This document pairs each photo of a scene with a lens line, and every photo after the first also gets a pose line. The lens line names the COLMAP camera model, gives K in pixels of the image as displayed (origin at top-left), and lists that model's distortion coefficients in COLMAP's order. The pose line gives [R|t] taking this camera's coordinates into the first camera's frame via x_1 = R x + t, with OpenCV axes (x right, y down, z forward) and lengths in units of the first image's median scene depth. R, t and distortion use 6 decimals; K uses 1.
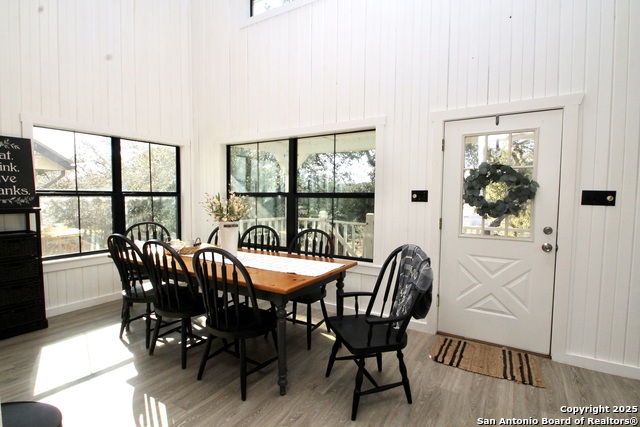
lens RADIAL K [[326.9, 0, 314.7], [0, 326.9, 218.7], [0, 0, 1]] dist [0.003201, -0.000316]
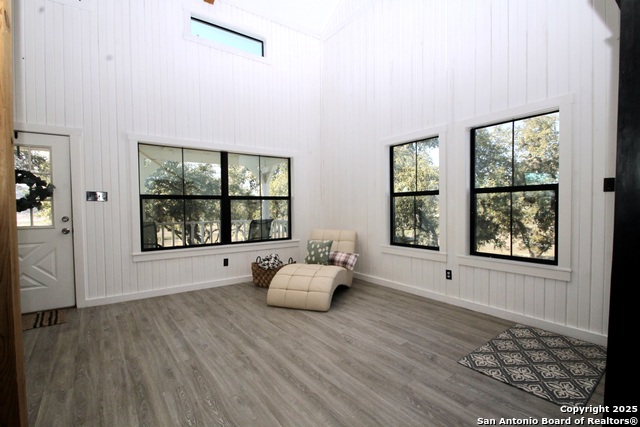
lens RADIAL K [[301.5, 0, 323.6], [0, 301.5, 218.5], [0, 0, 1]] dist [-0.009172, -0.003914]
pose [[0.357113, -0.045197, 0.932967, -0.096857], [0.079469, 0.996677, 0.017865, 0.098864], [-0.930674, 0.067762, 0.359518, -0.505649]]
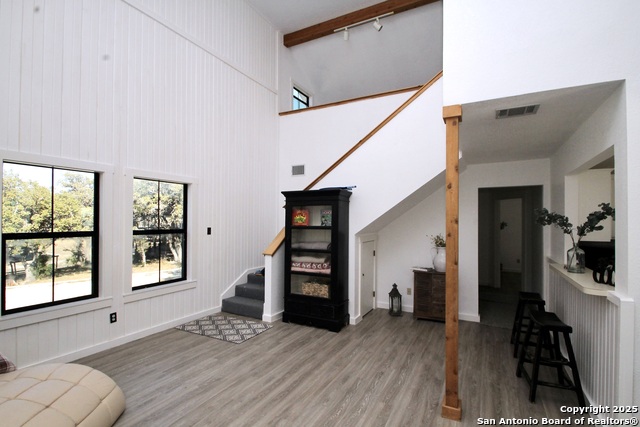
lens RADIAL K [[301.5, 0, 318.7], [0, 301.5, 217.7], [0, 0, 1]] dist [-0.009172, -0.003914]
pose [[-0.997307, -0.010856, -0.072531, 0.547138], [-0.015486, 0.997856, 0.063588, -0.121375], [0.071685, 0.064540, -0.995337, 0.831829]]
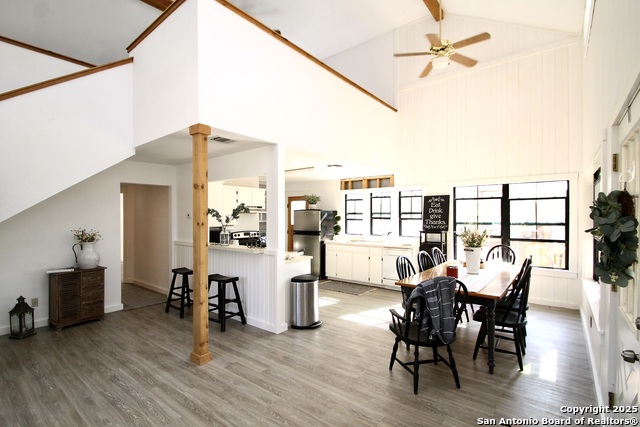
lens RADIAL K [[301.5, 0, 318.4], [0, 301.5, 215.1], [0, 0, 1]] dist [-0.009172, -0.003914]
pose [[-0.105355, -0.006679, -0.994412, 1.184999], [-0.074599, 0.997213, 0.001206, -0.089536], [0.991633, 0.074309, -0.105559, 0.545331]]
